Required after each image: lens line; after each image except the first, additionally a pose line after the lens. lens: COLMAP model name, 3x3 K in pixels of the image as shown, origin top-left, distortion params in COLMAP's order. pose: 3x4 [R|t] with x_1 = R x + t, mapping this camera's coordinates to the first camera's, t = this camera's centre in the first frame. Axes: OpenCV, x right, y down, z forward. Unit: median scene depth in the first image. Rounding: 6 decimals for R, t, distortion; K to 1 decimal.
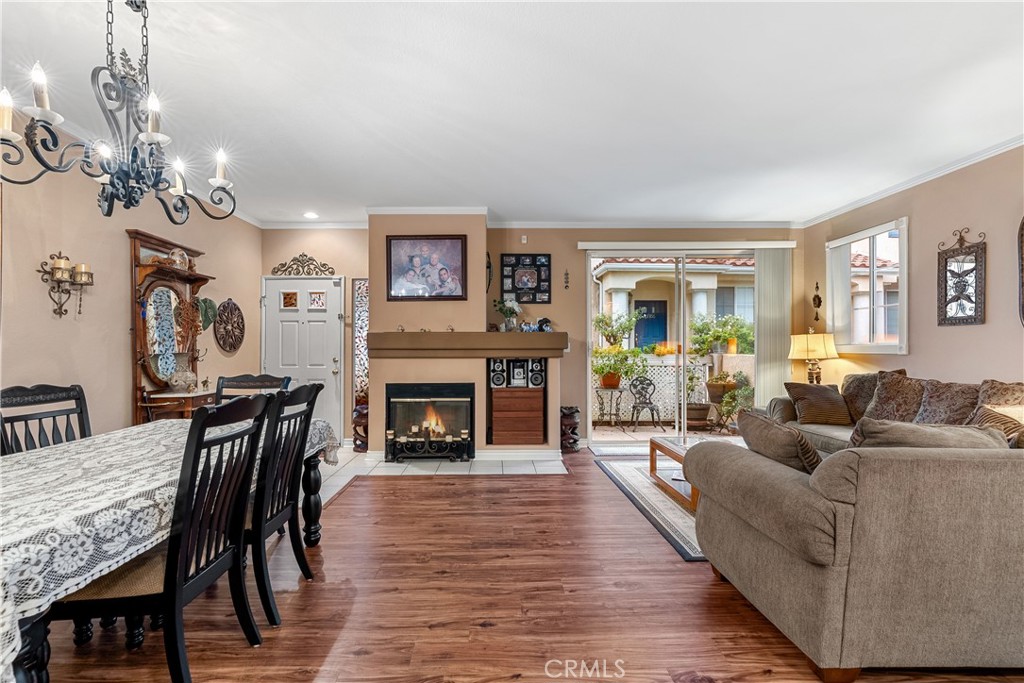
lens RADIAL K [[473.4, 0, 511.3], [0, 473.4, 354.4], [0, 0, 1]] dist [-0.001744, 0.000682]
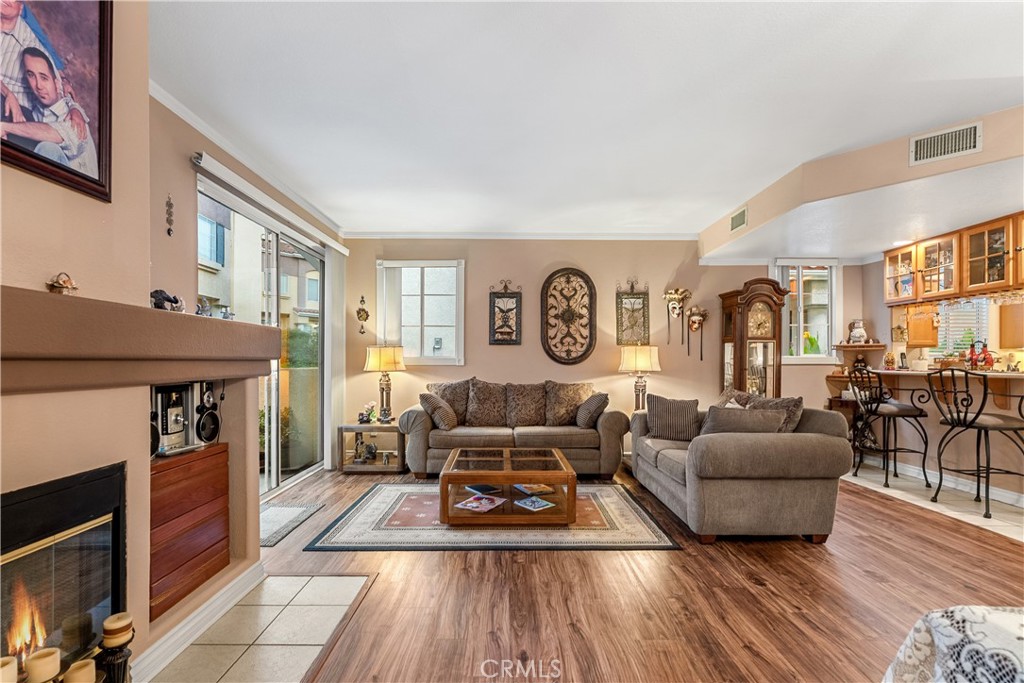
lens RADIAL K [[475.5, 0, 504.2], [0, 475.5, 361.3], [0, 0, 1]] dist [-0.000101, 0.000268]
pose [[0.023021, 0.003125, 0.999730, -0.402914], [0.013229, 0.999907, -0.003431, -0.004540], [-0.999647, 0.013305, 0.022977, 0.735587]]
